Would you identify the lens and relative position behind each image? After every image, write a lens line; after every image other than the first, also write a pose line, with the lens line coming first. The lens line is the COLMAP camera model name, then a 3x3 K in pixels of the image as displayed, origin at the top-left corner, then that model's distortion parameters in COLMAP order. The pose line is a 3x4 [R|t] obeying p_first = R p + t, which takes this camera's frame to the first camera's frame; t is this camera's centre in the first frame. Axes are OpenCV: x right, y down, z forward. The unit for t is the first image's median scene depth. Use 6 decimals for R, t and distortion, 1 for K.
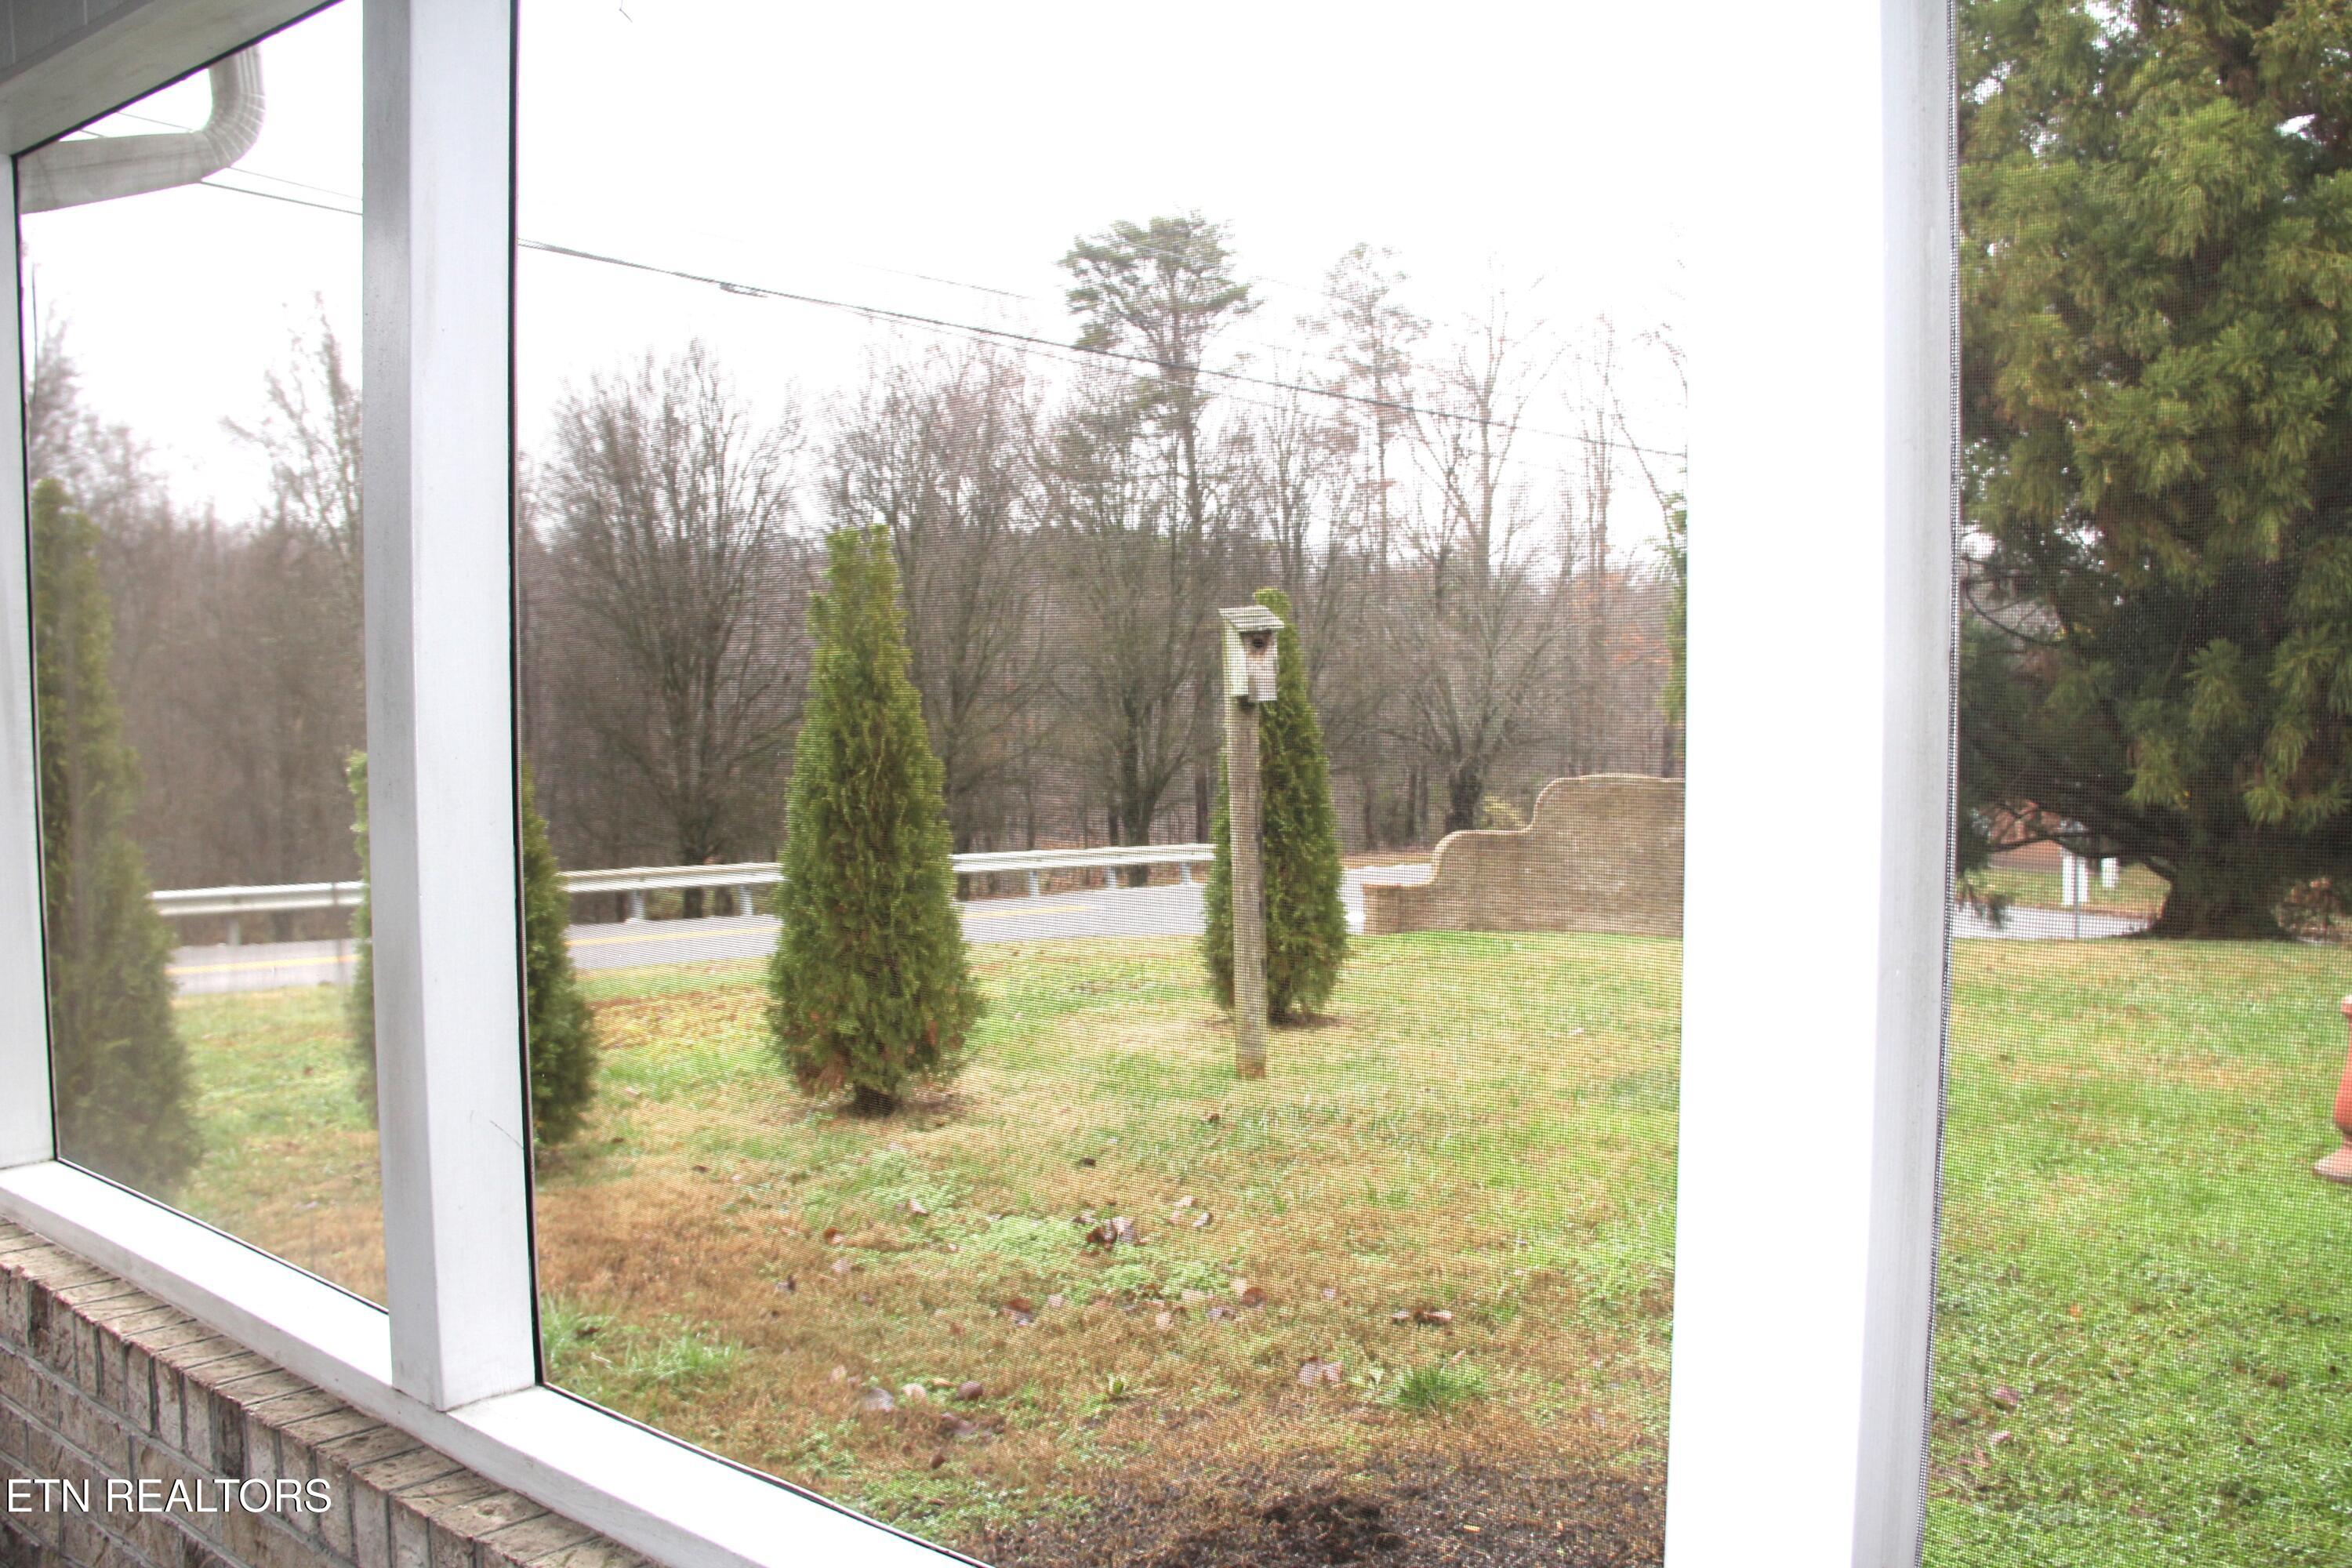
lens RADIAL K [[1954.4, 0, 1238.2], [0, 1954.4, 853.6], [0, 0, 1]] dist [-0.194530, 0.154301]
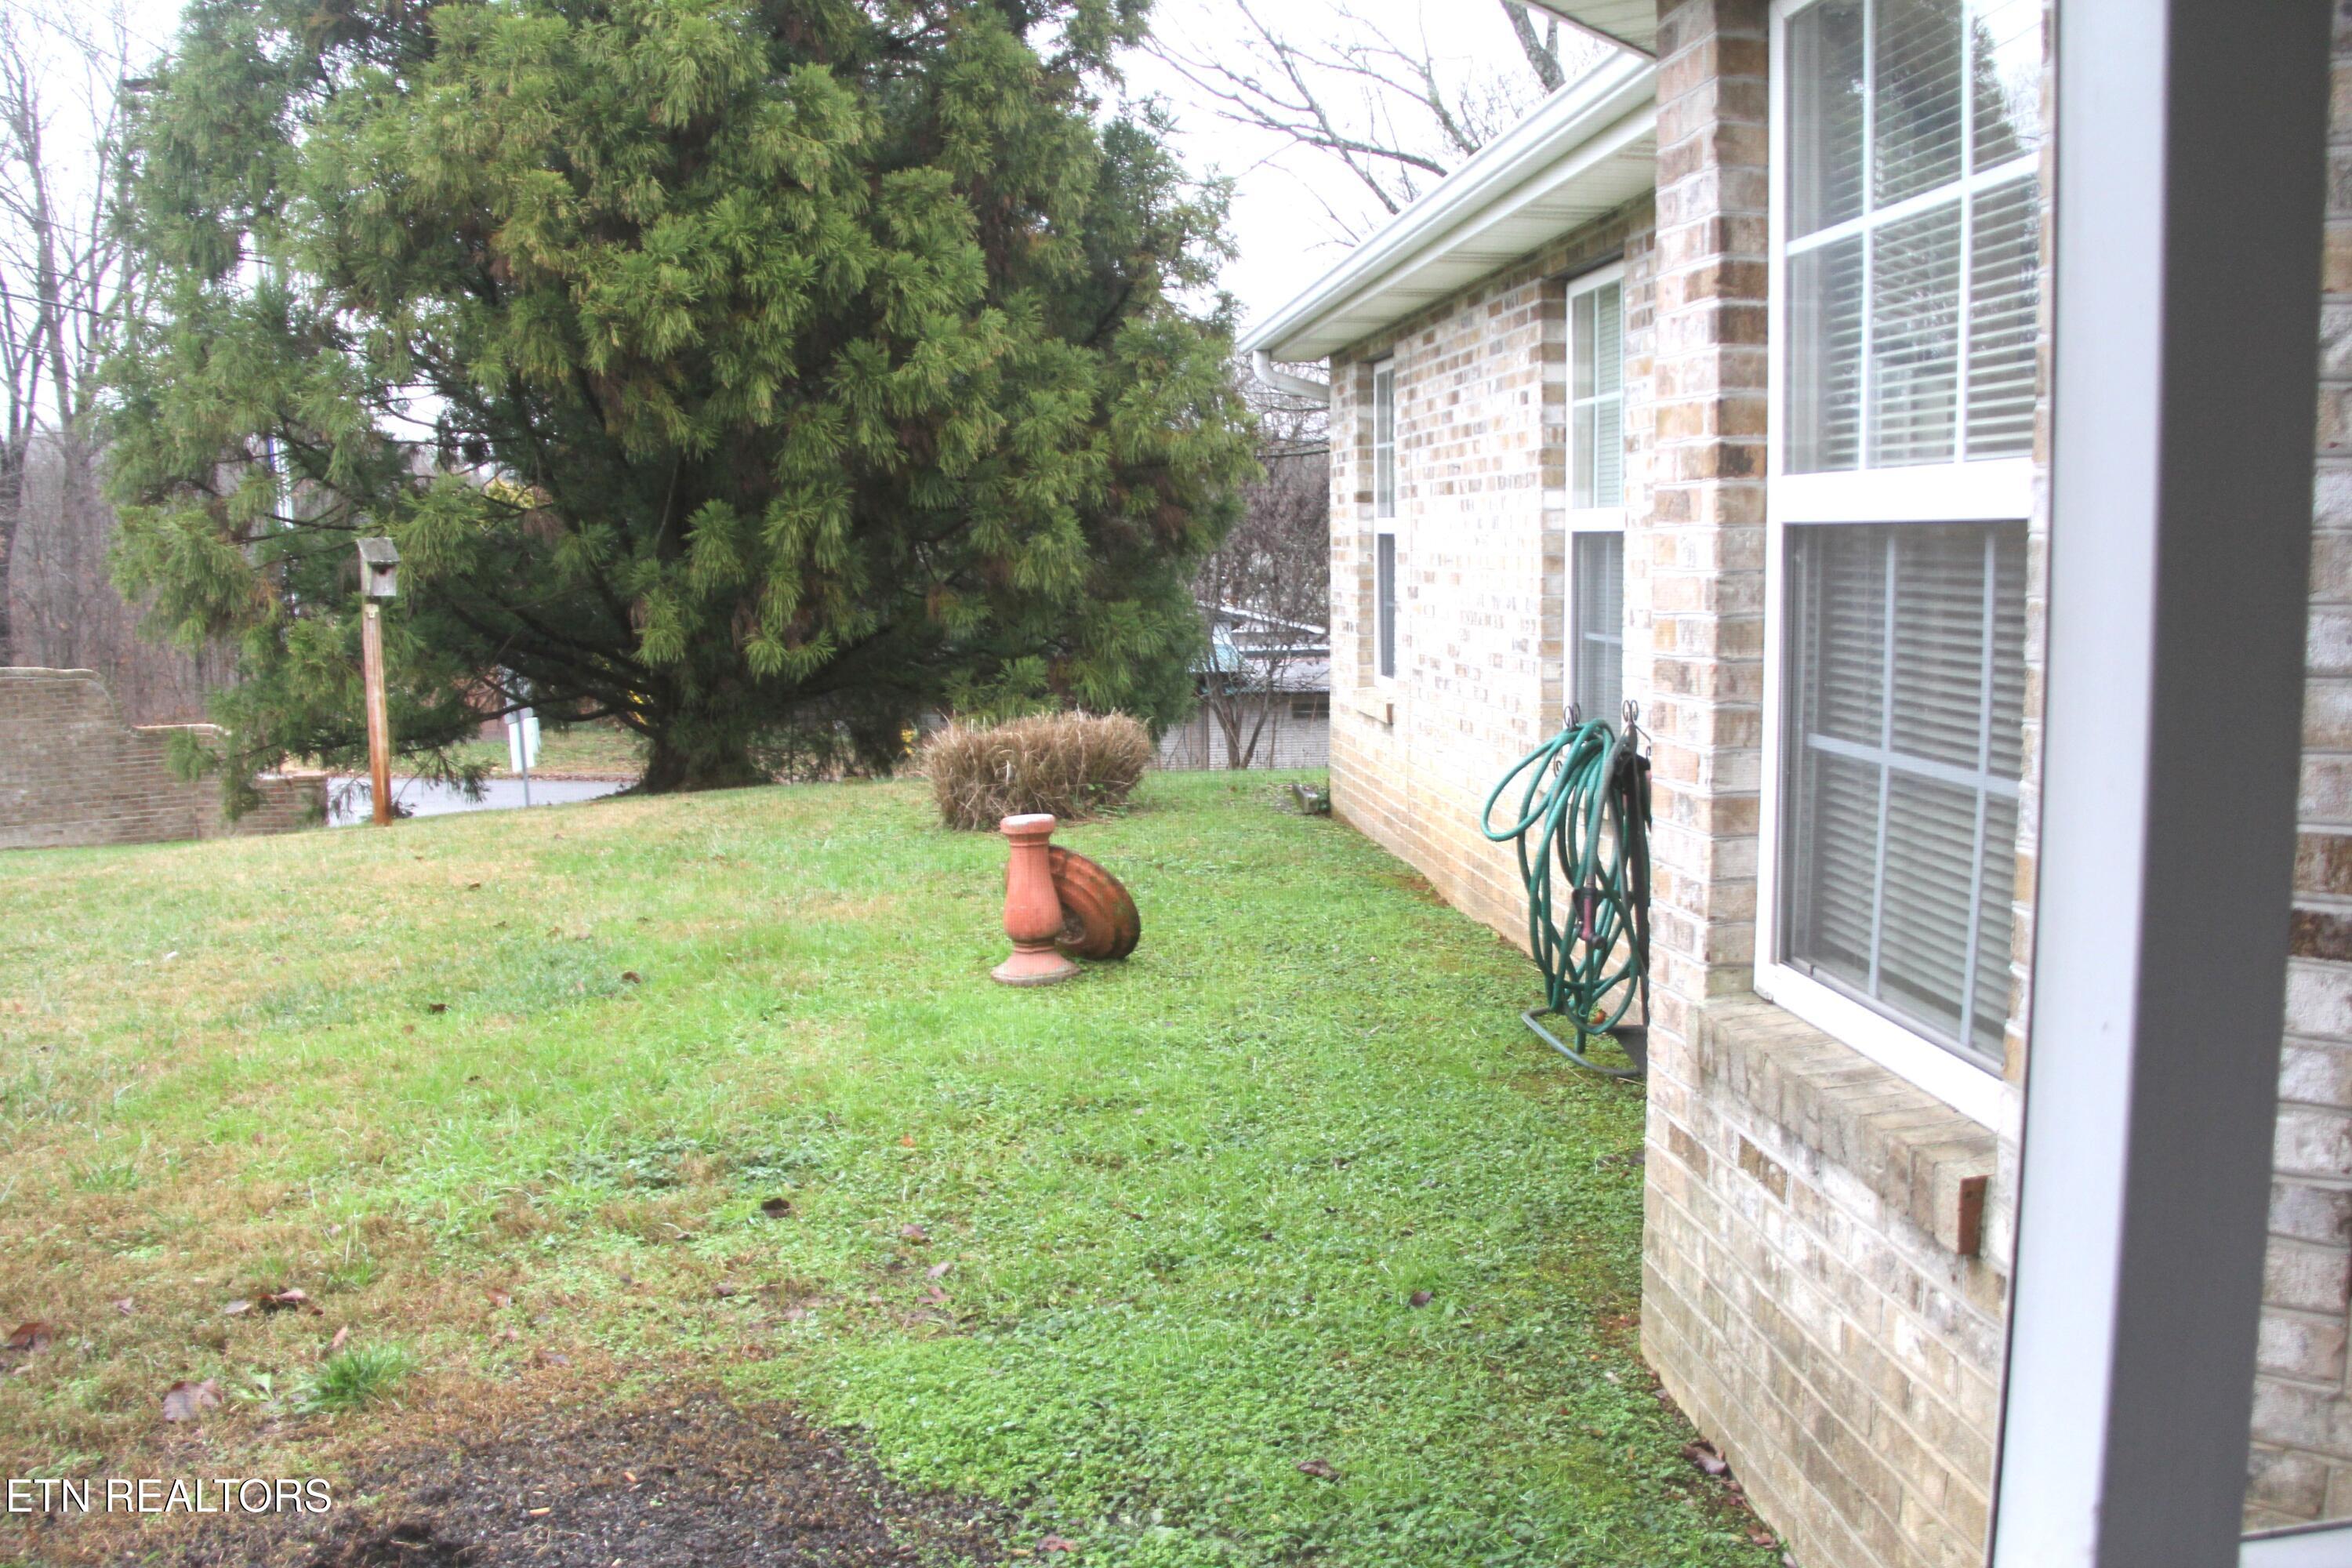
lens RADIAL K [[1954.4, 0, 1238.2], [0, 1954.4, 853.6], [0, 0, 1]] dist [-0.194530, 0.154301]
pose [[0.679208, -0.116193, 0.724690, -0.079164], [0.067679, 0.993097, 0.095797, -0.001807], [-0.730819, -0.016020, 0.682383, 0.059474]]
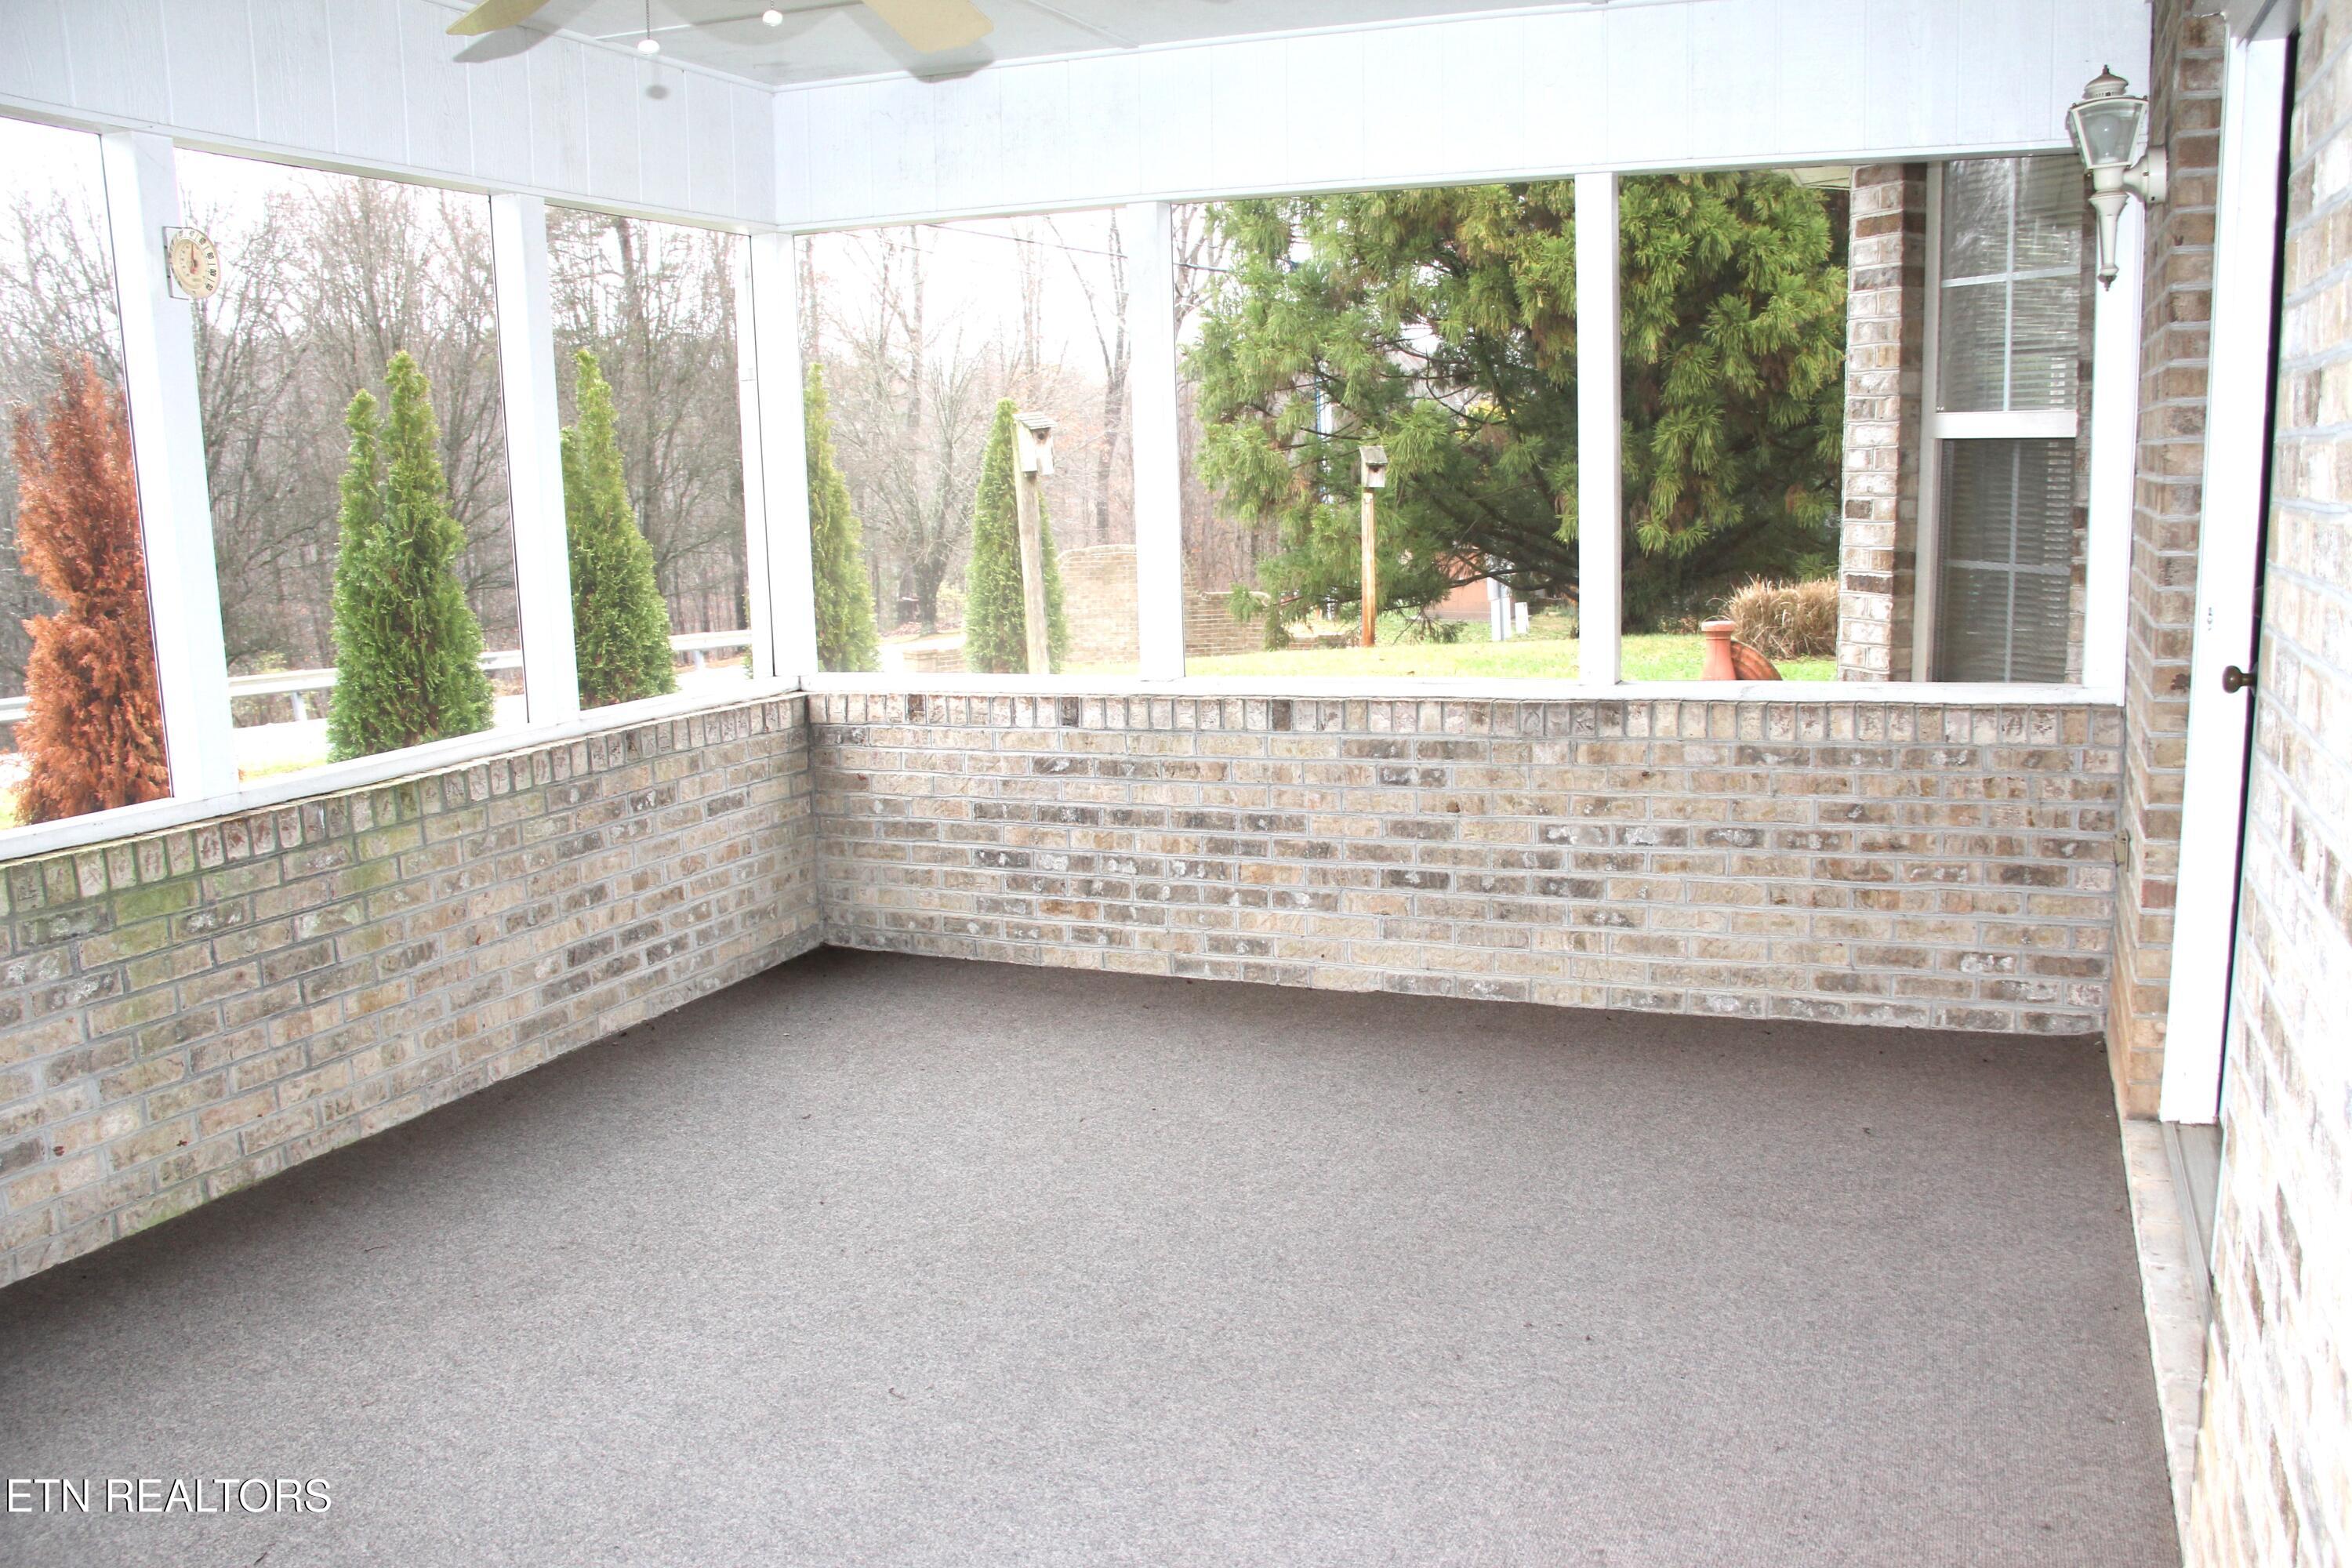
lens RADIAL K [[1954.4, 0, 1238.2], [0, 1954.4, 853.6], [0, 0, 1]] dist [-0.194530, 0.154301]
pose [[0.952820, -0.080330, 0.292714, -0.199298], [0.049272, 0.992488, 0.111985, 0.034136], [-0.299511, -0.092279, 0.949620, -0.319854]]
